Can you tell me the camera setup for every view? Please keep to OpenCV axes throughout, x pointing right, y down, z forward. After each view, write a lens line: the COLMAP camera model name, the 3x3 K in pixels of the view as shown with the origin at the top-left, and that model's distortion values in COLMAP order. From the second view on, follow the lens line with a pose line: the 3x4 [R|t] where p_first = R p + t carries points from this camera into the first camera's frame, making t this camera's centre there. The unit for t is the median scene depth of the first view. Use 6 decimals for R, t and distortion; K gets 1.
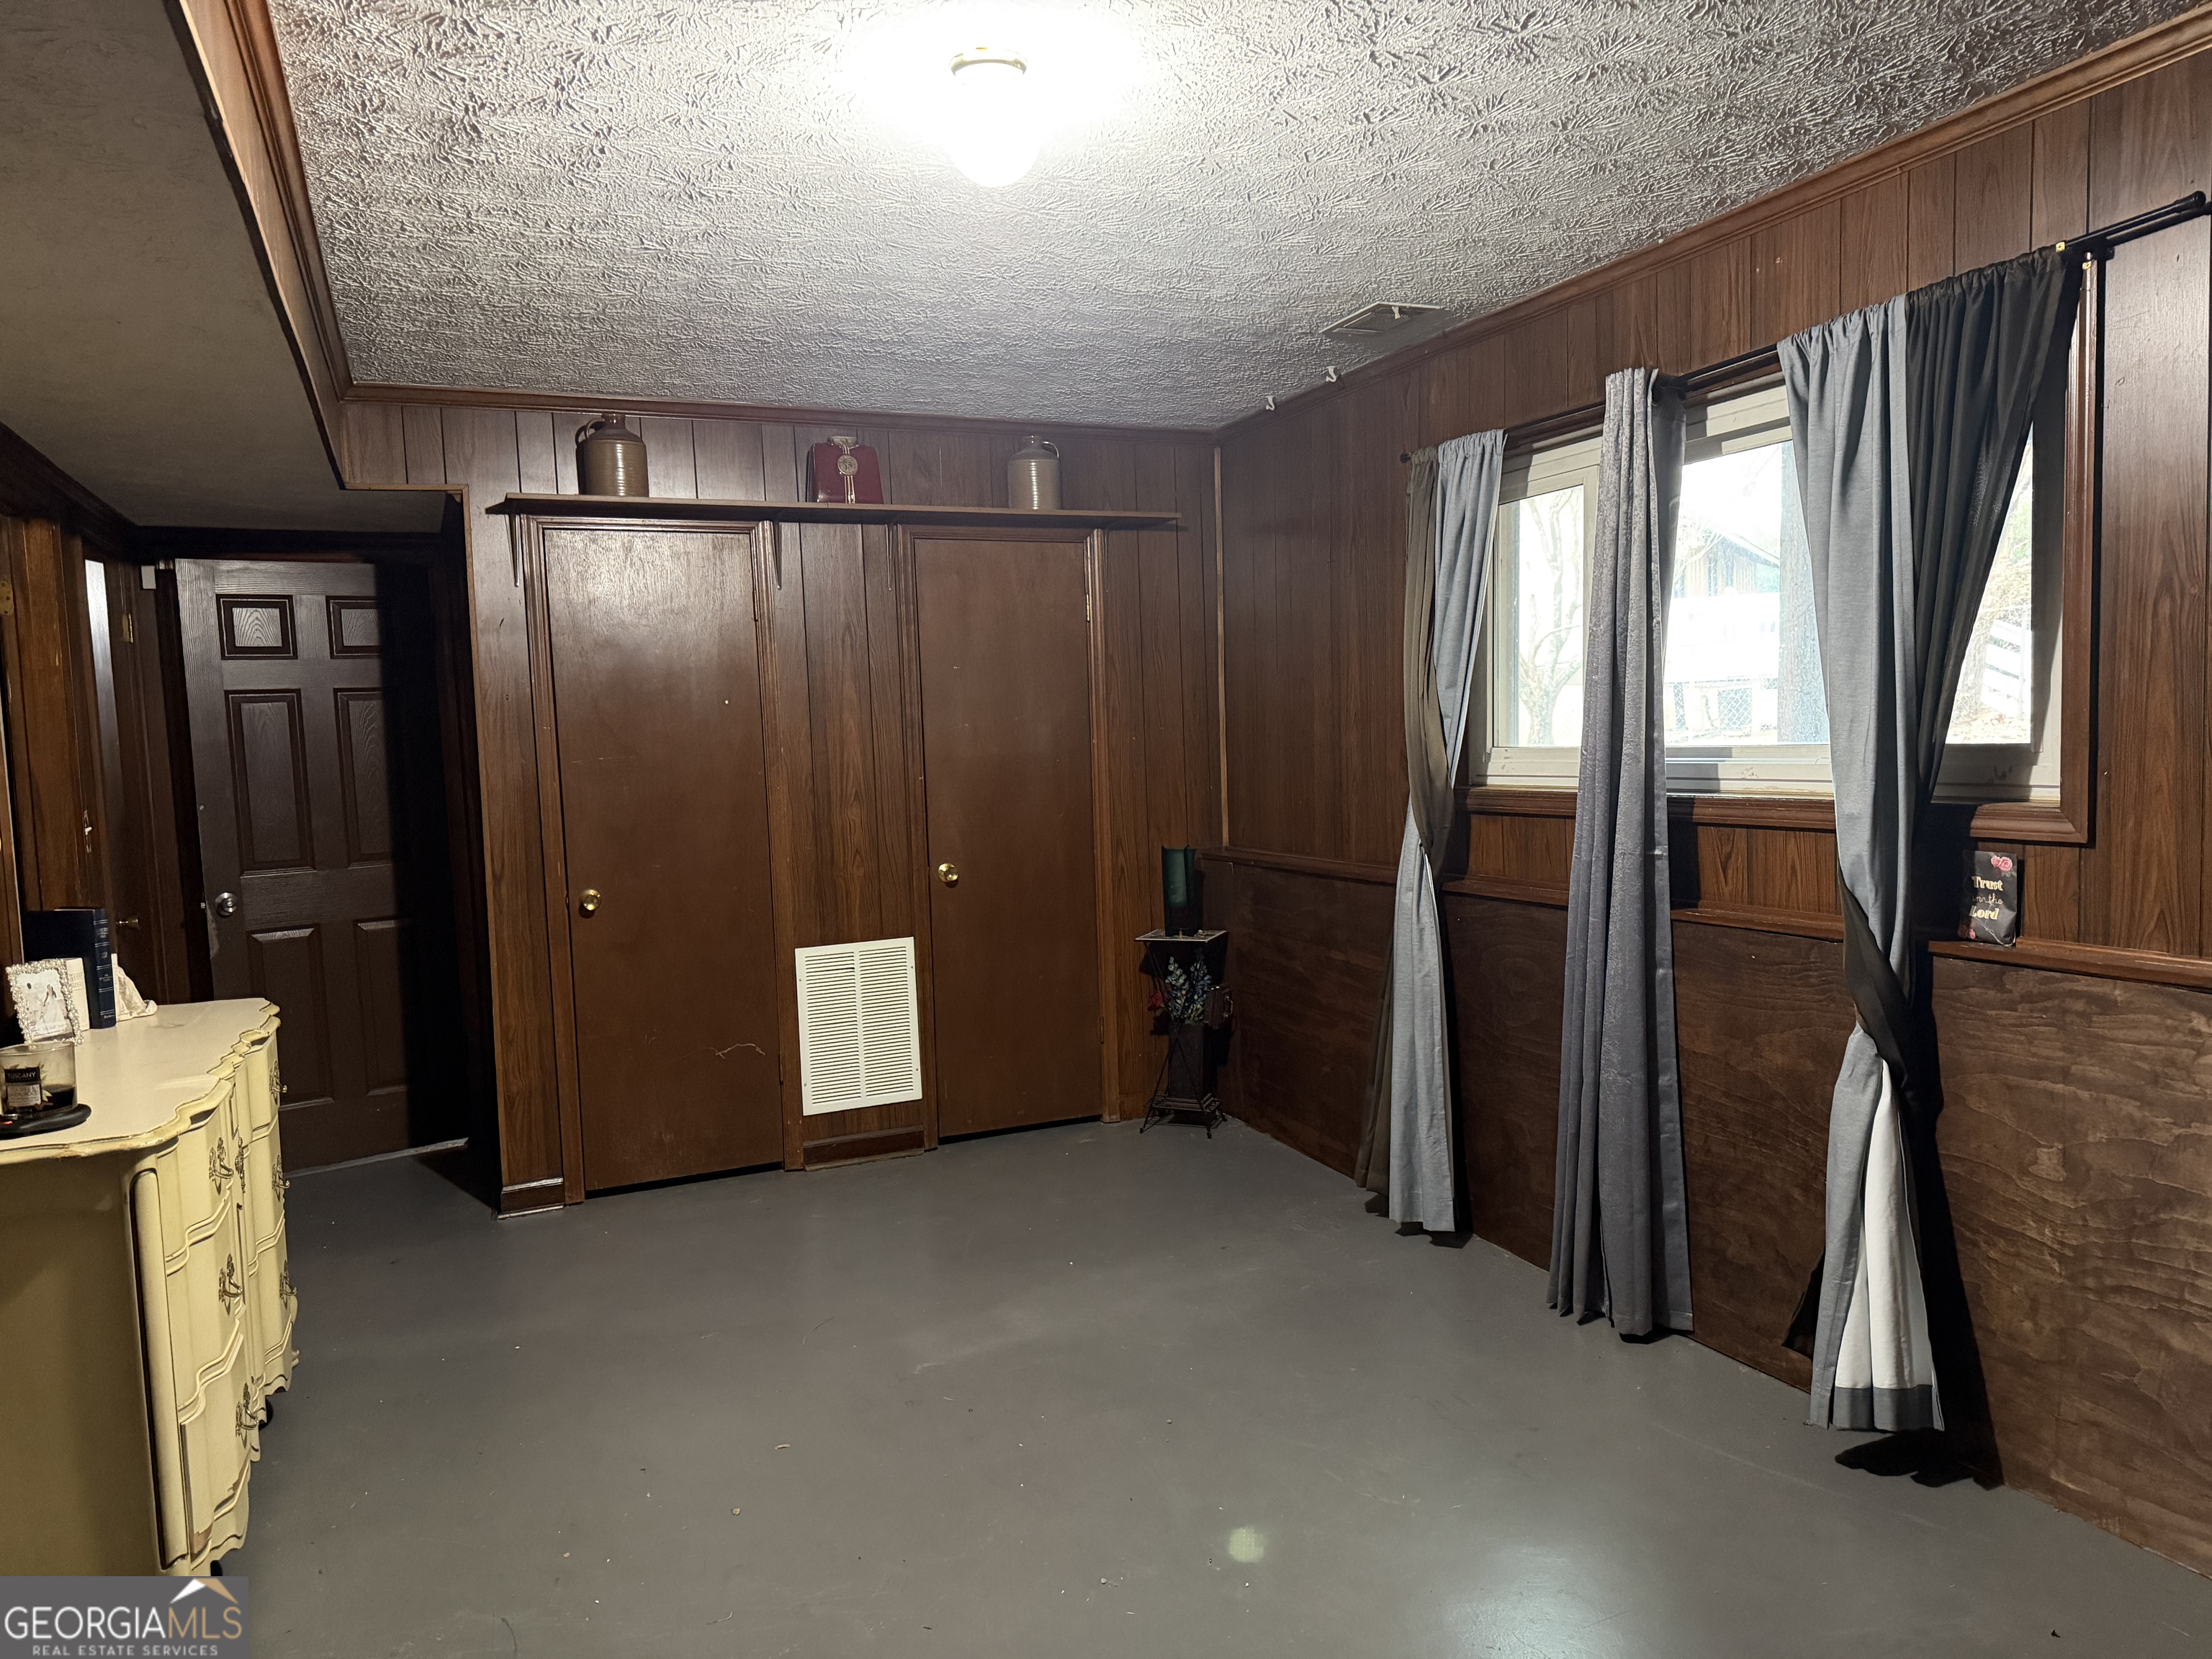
lens RADIAL K [[1557.3, 0, 1104.5], [0, 1557.3, 852.7], [0, 0, 1]] dist [0.097350, -0.001212]
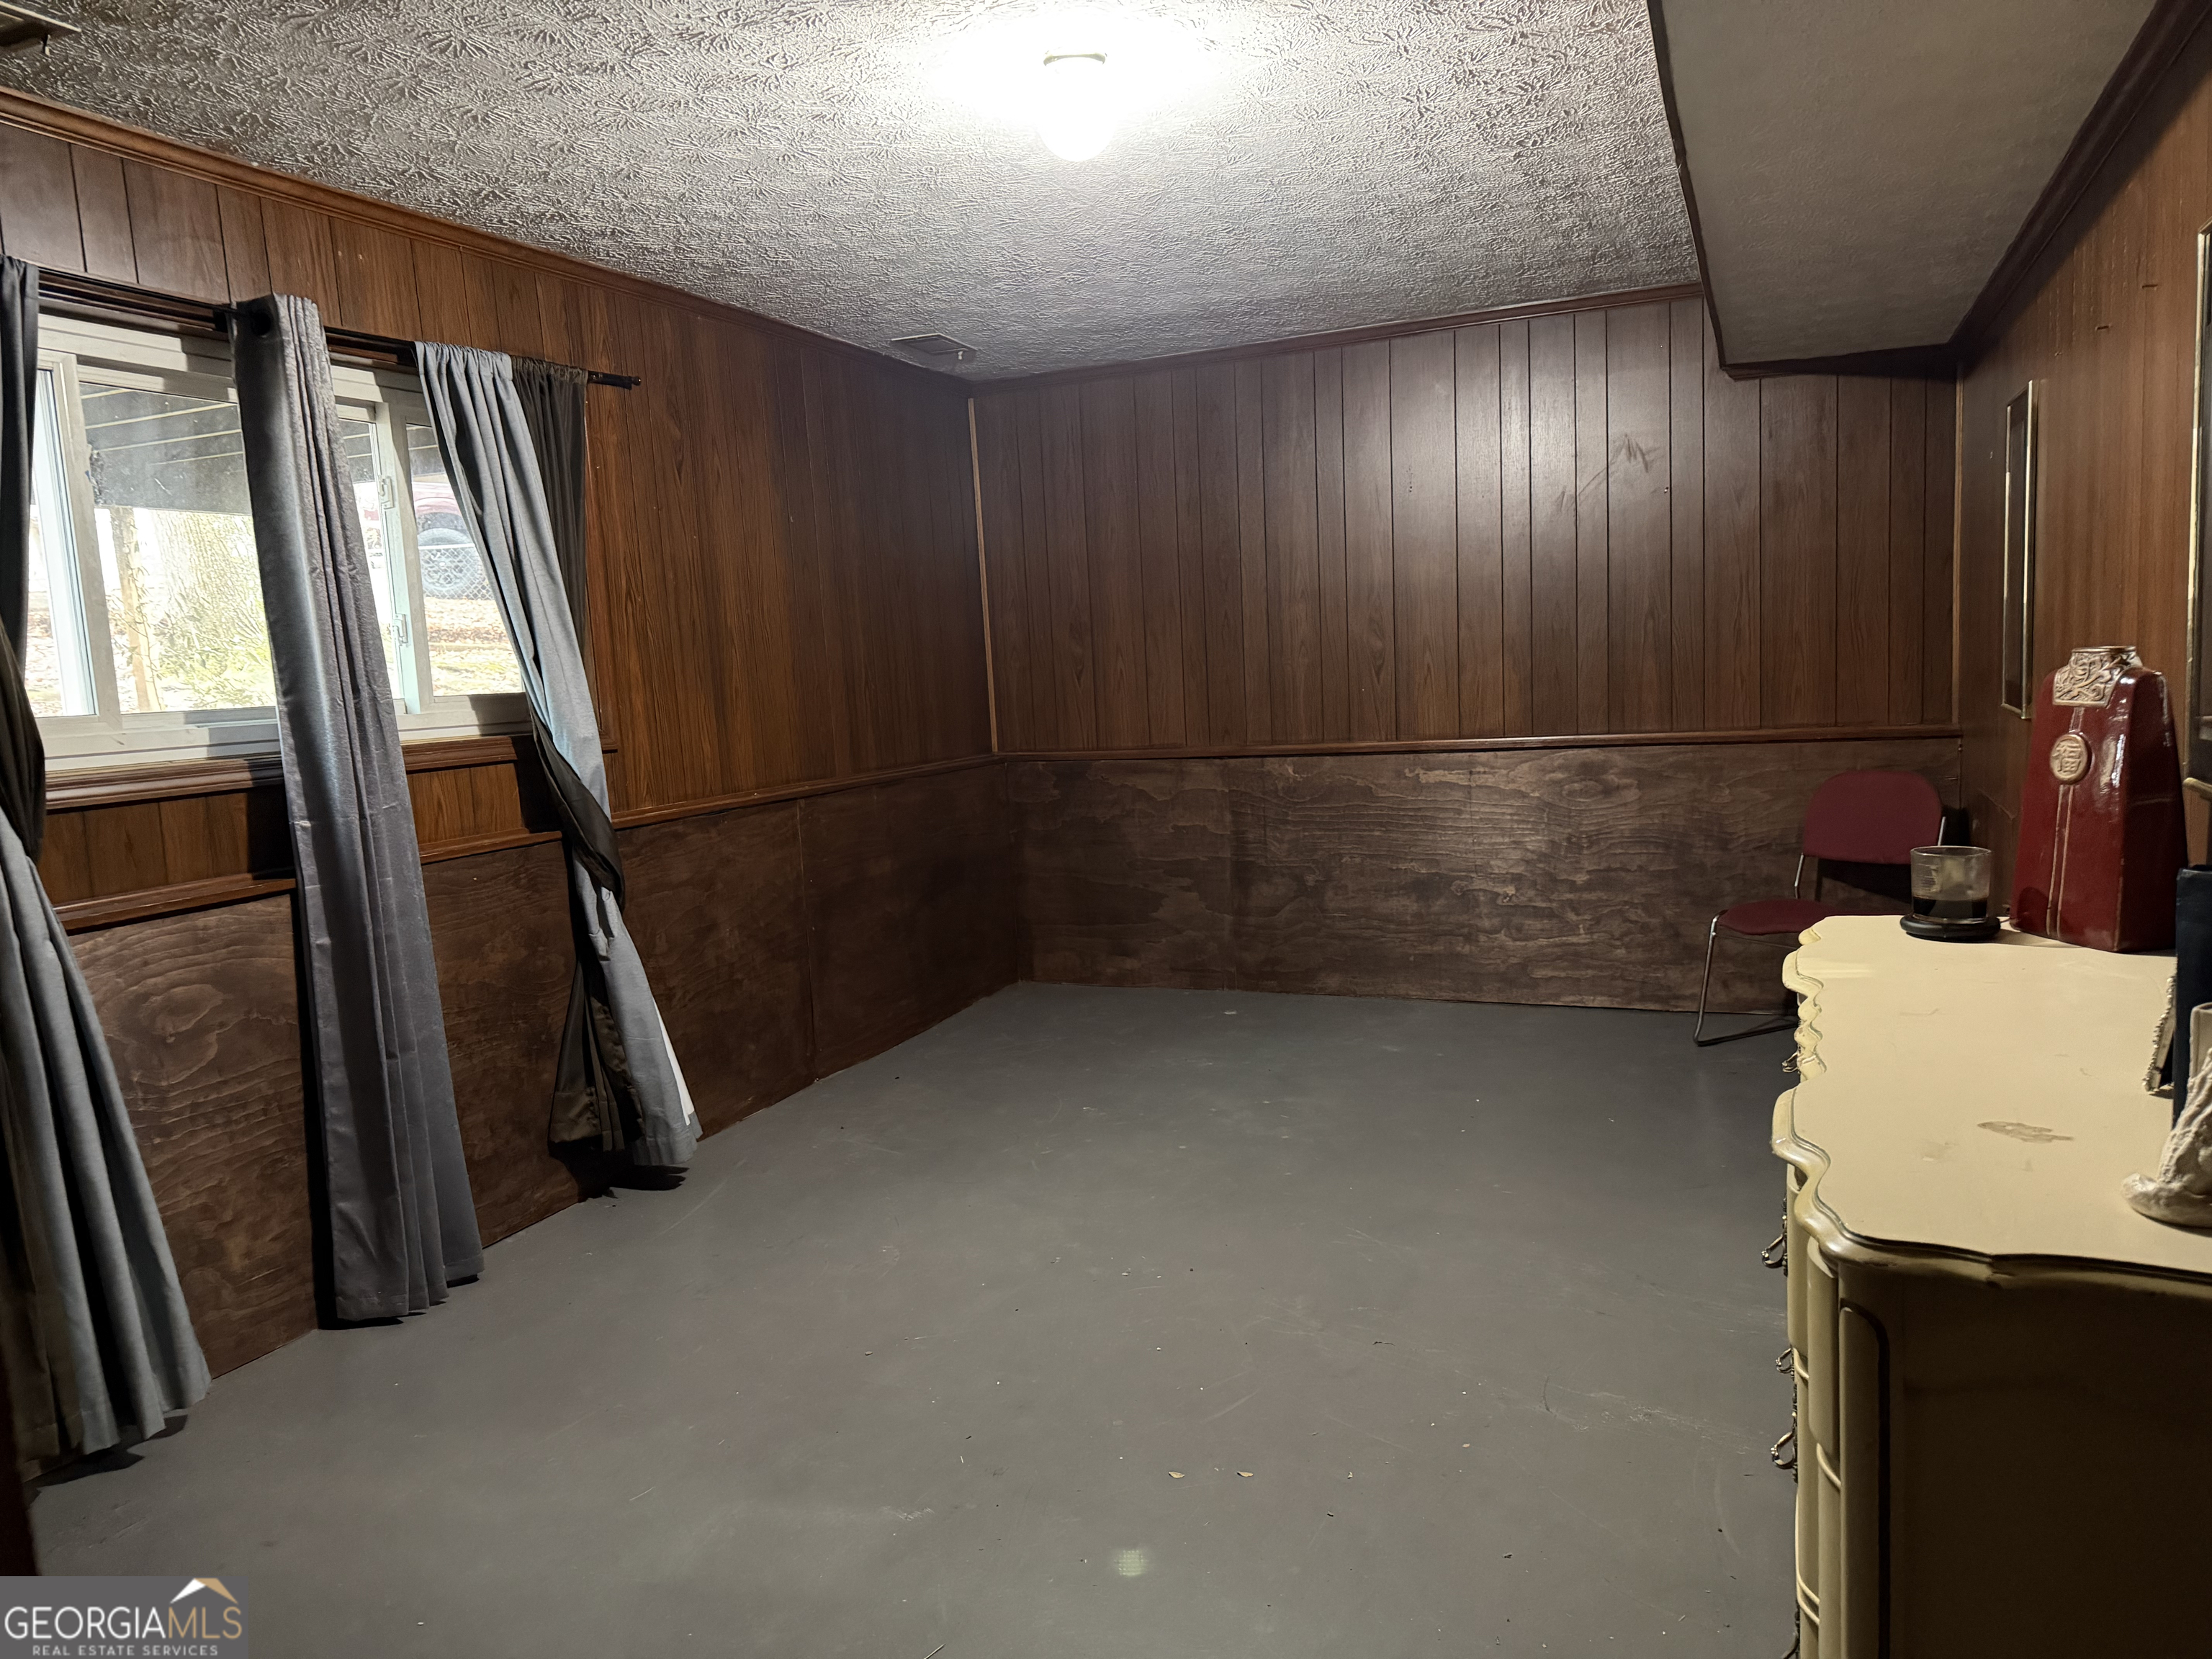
lens RADIAL K [[1552.1, 0, 1100.9], [0, 1552.1, 842.4], [0, 0, 1]] dist [0.102481, -0.136567]
pose [[-0.681494, -0.013249, 0.731704, -0.388470], [0.133831, 0.980719, 0.142406, -0.032629], [-0.719482, 0.194973, -0.666581, 0.765129]]
